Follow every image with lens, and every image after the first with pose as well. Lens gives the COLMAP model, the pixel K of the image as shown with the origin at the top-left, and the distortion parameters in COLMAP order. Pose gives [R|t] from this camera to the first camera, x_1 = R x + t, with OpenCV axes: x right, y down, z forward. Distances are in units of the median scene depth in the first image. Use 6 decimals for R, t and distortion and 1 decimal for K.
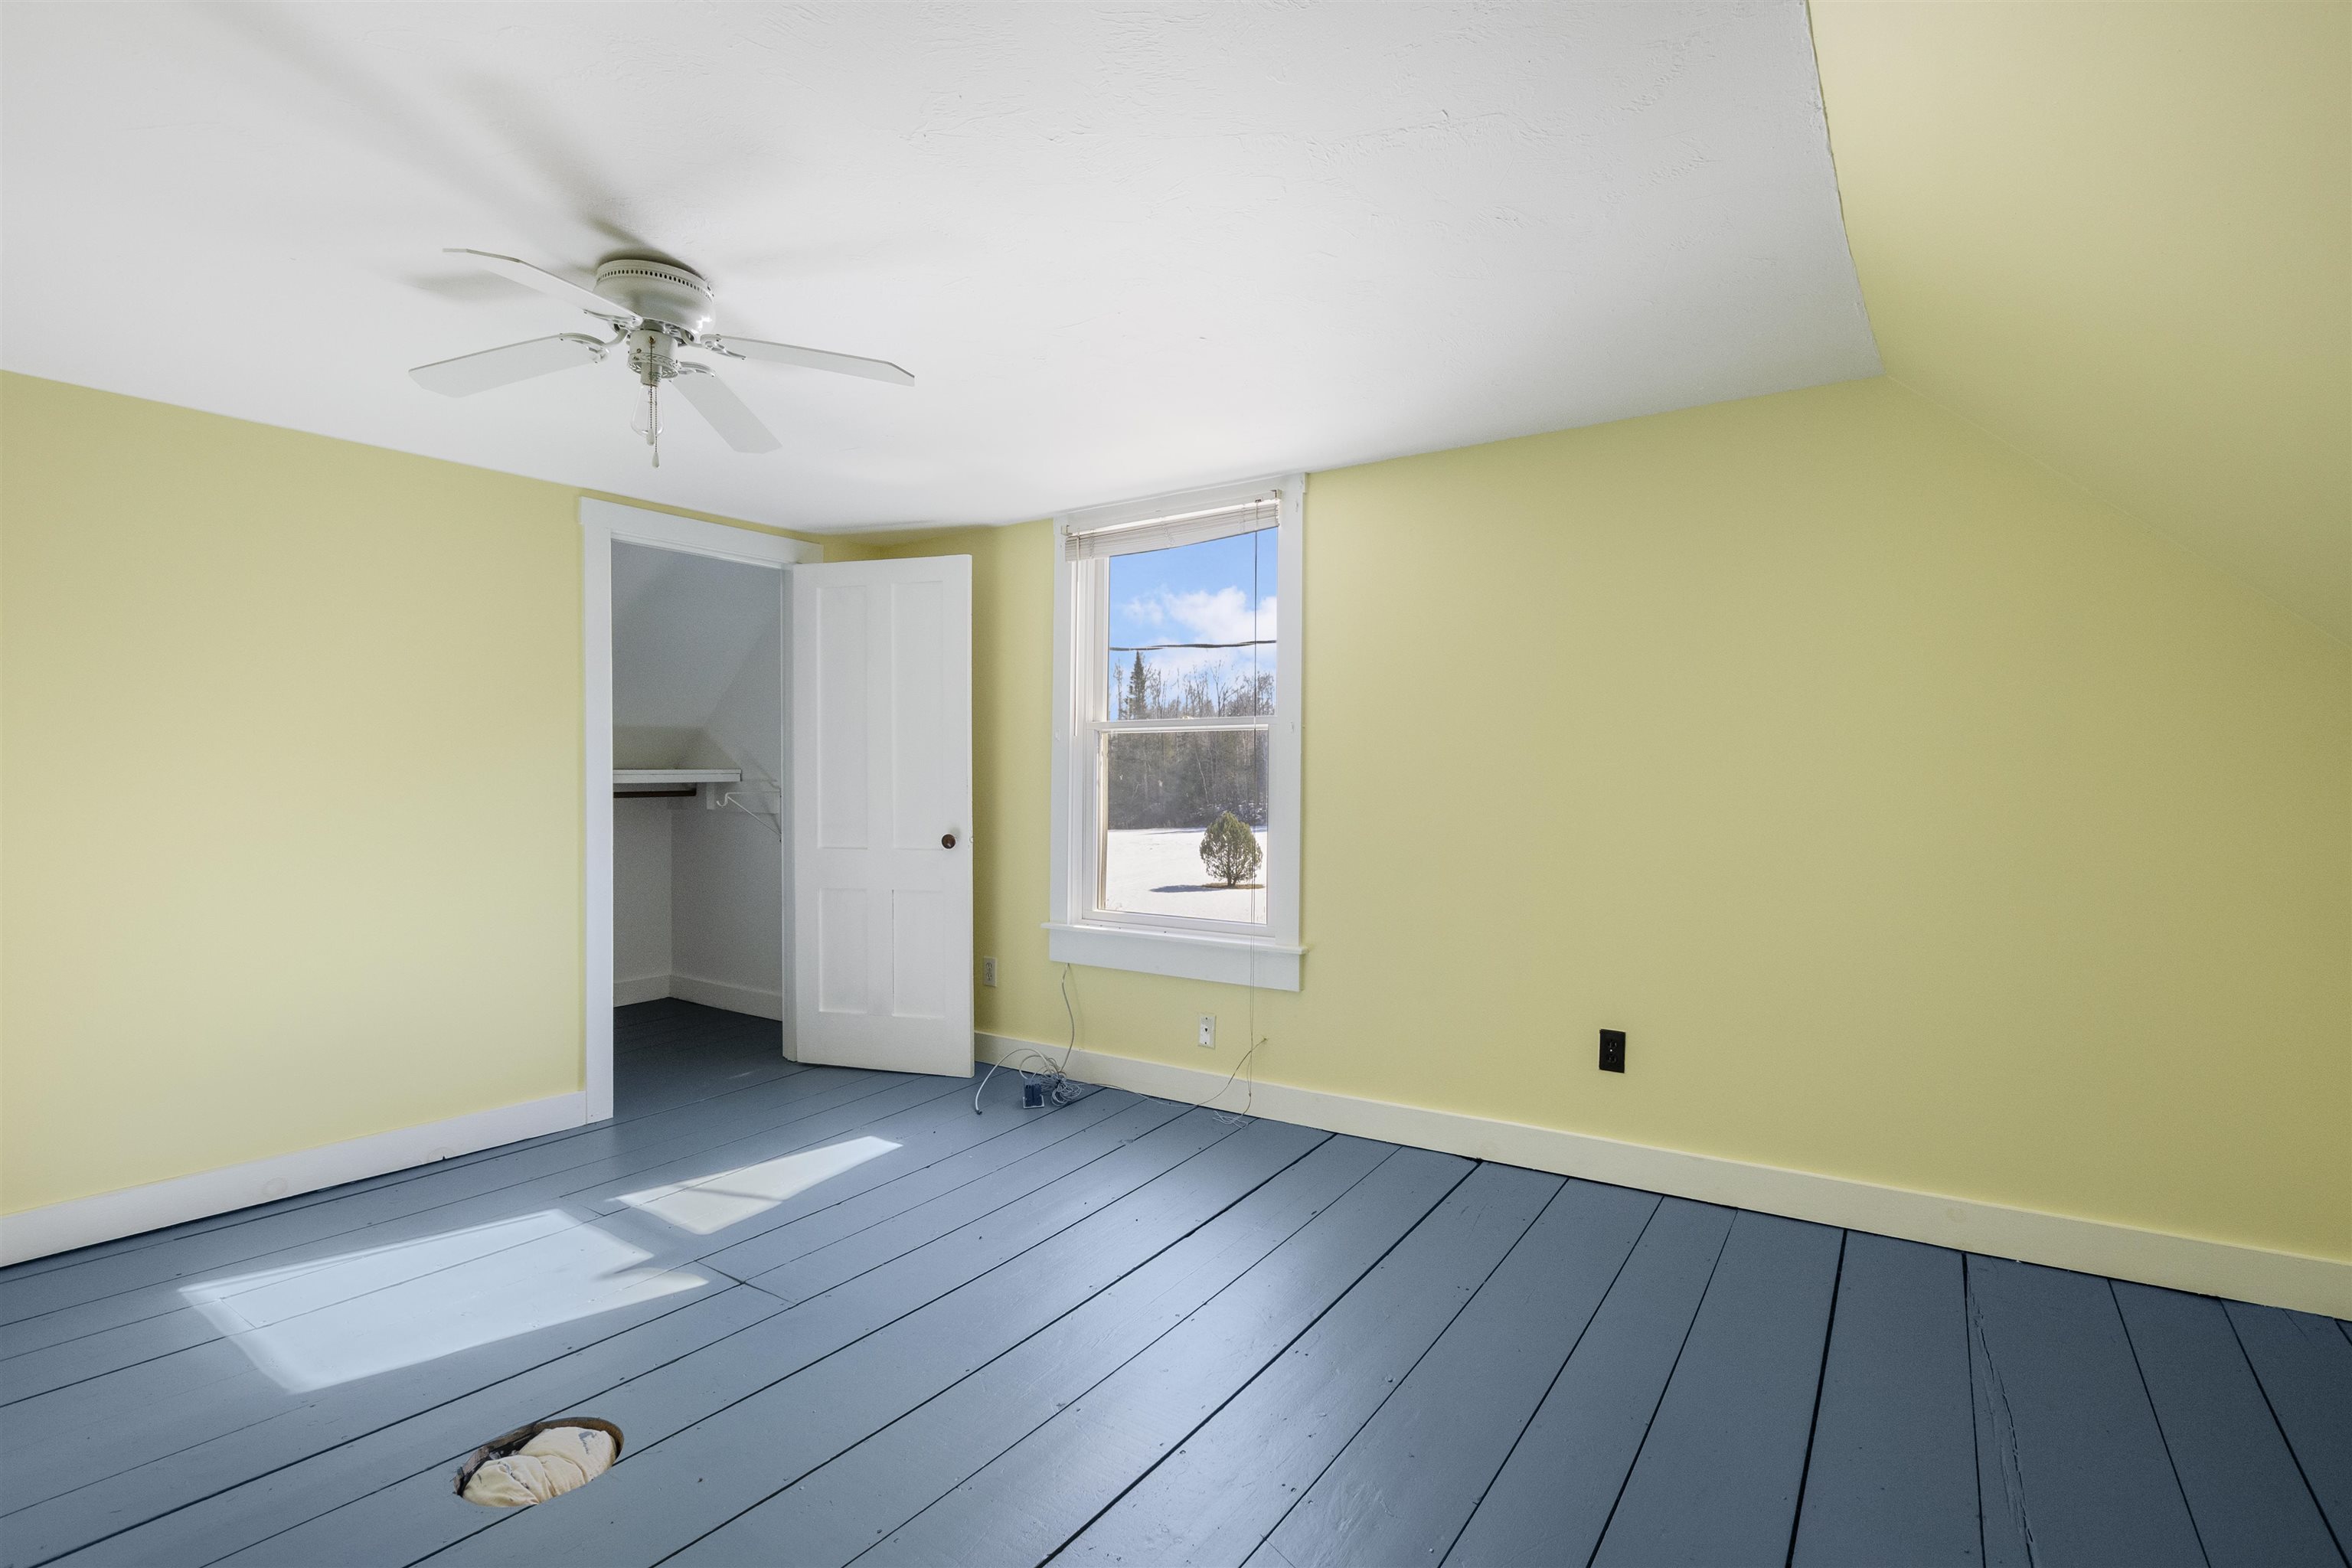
lens RADIAL K [[1117.1, 0, 1178.2], [0, 1117.1, 803.2], [0, 0, 1]] dist [0.001777, 0.000207]
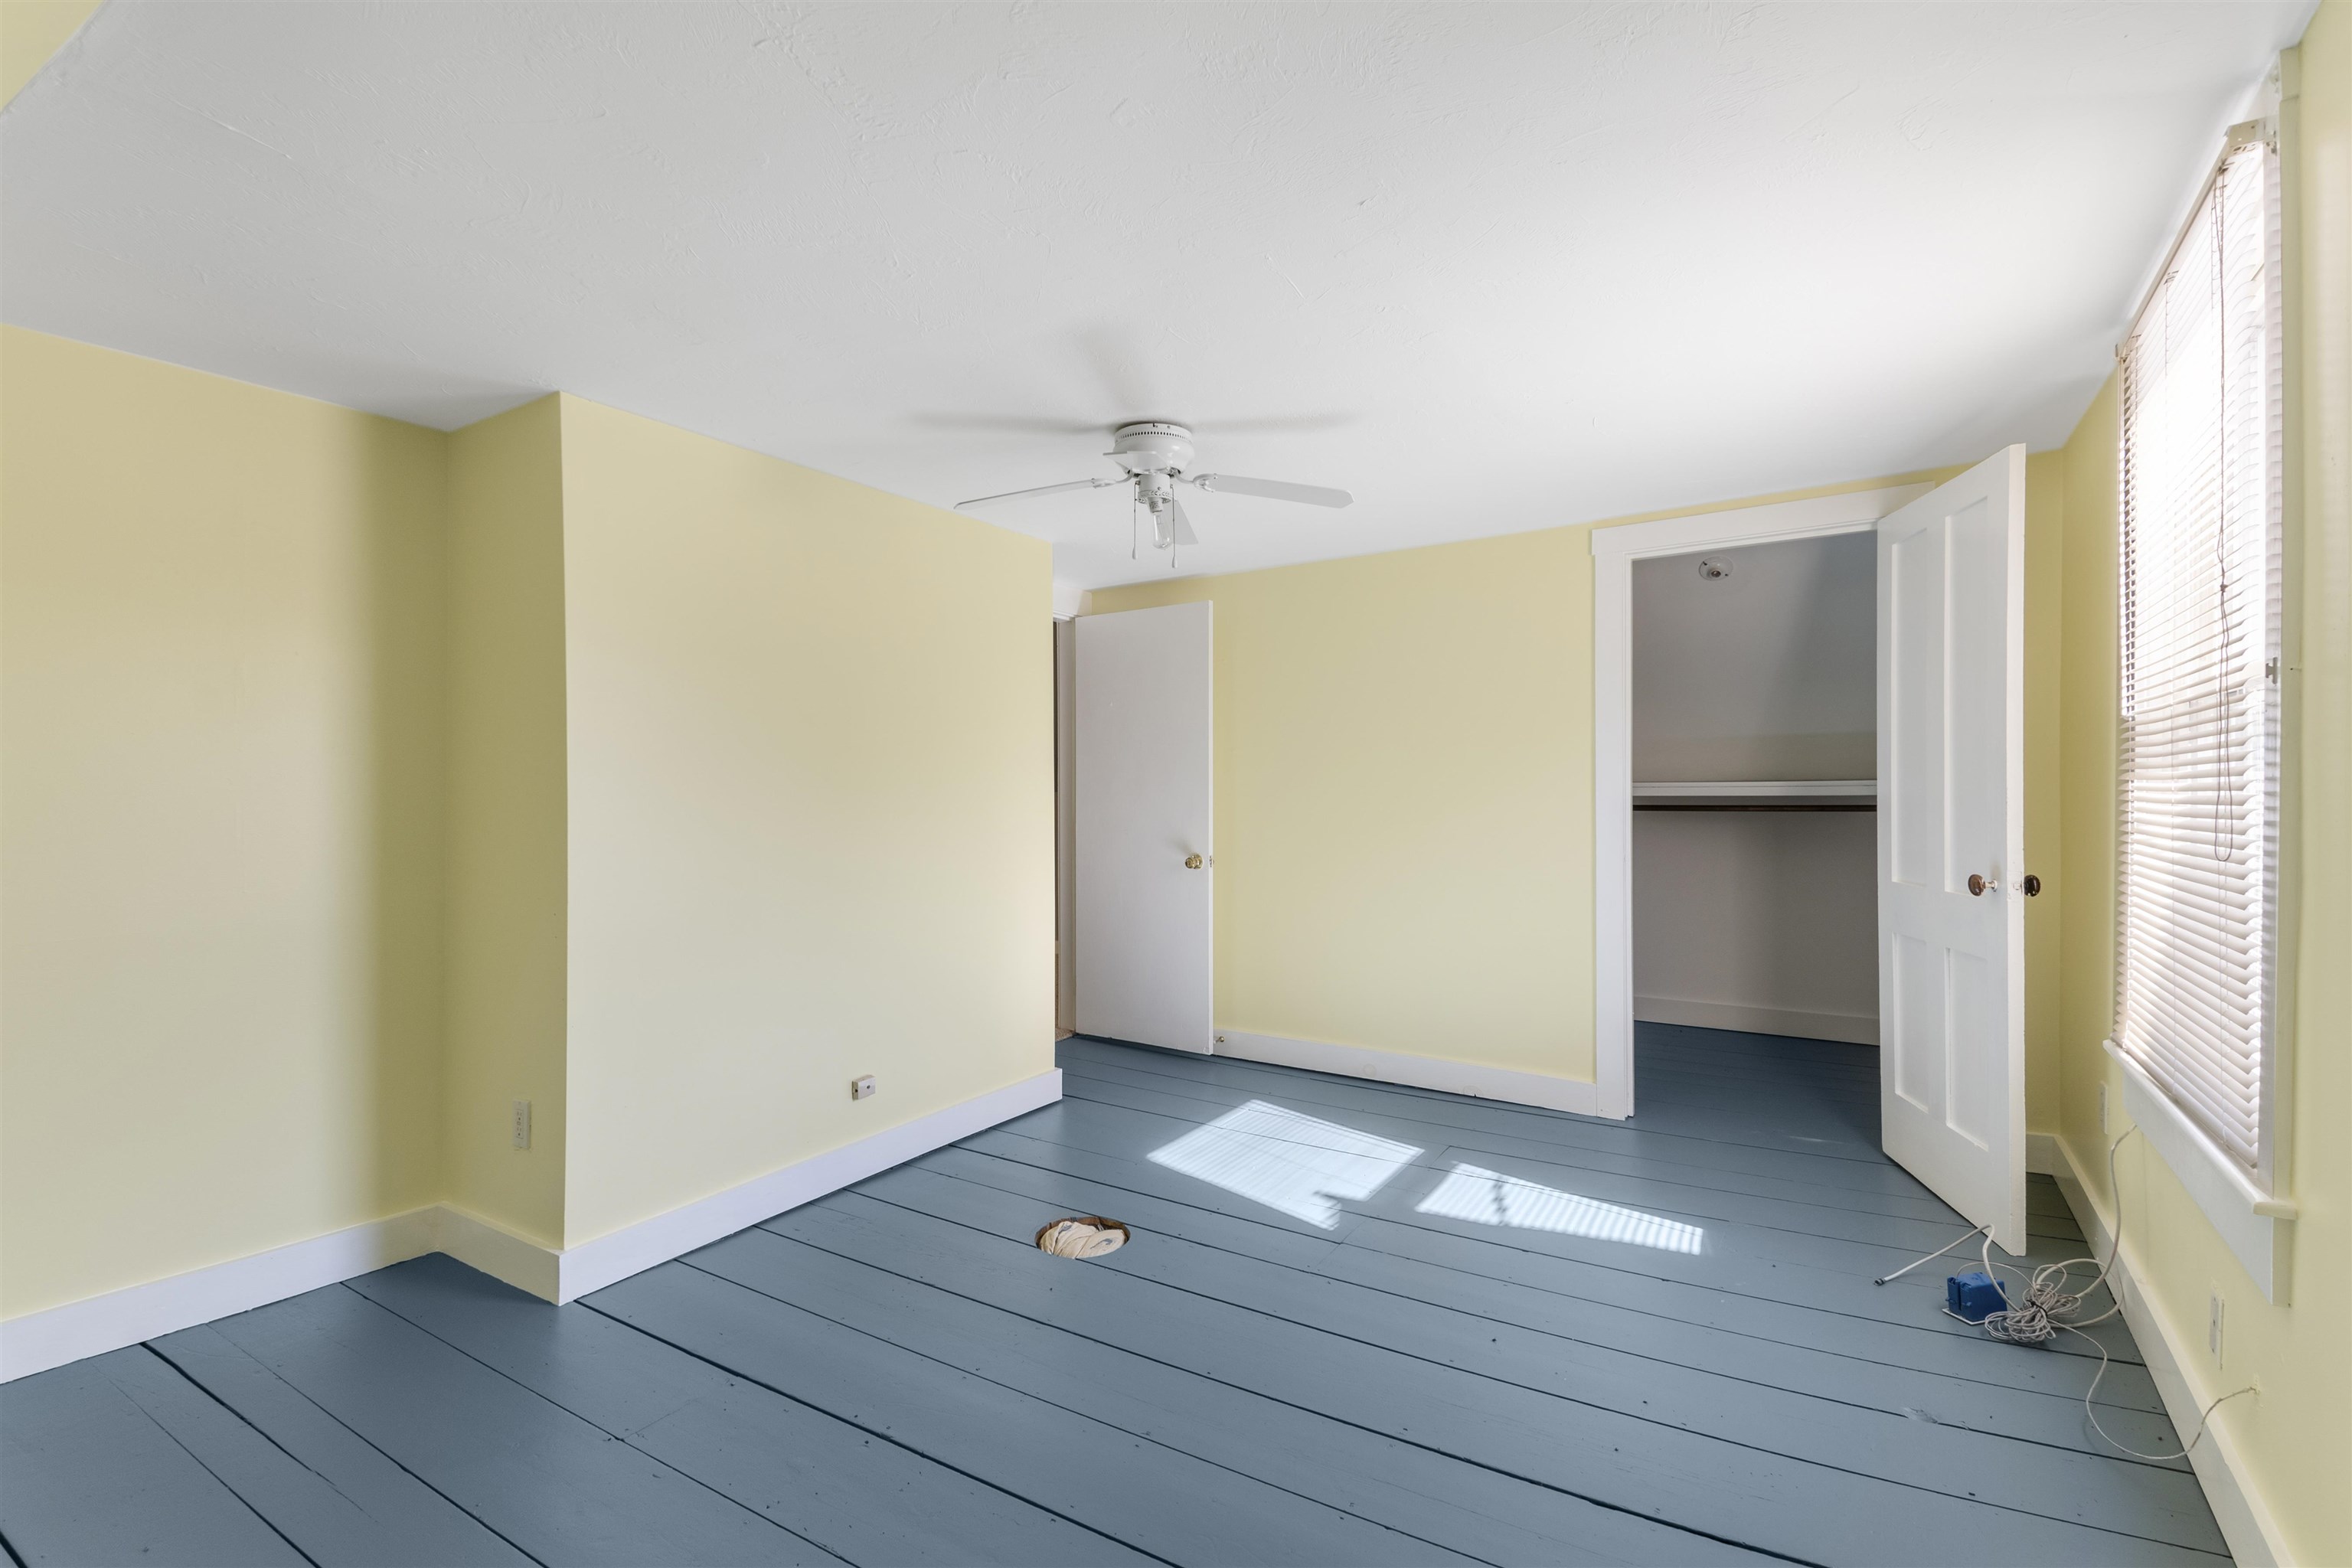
lens RADIAL K [[1069.2, 0, 1176.0], [0, 1069.2, 784.0], [0, 0, 1]] dist [0.001474, 0.000048]
pose [[0.016662, -0.009634, -0.999815, 0.476256], [-0.017491, 0.999798, -0.009926, -0.012030], [0.999708, 0.017653, 0.016490, 0.567201]]
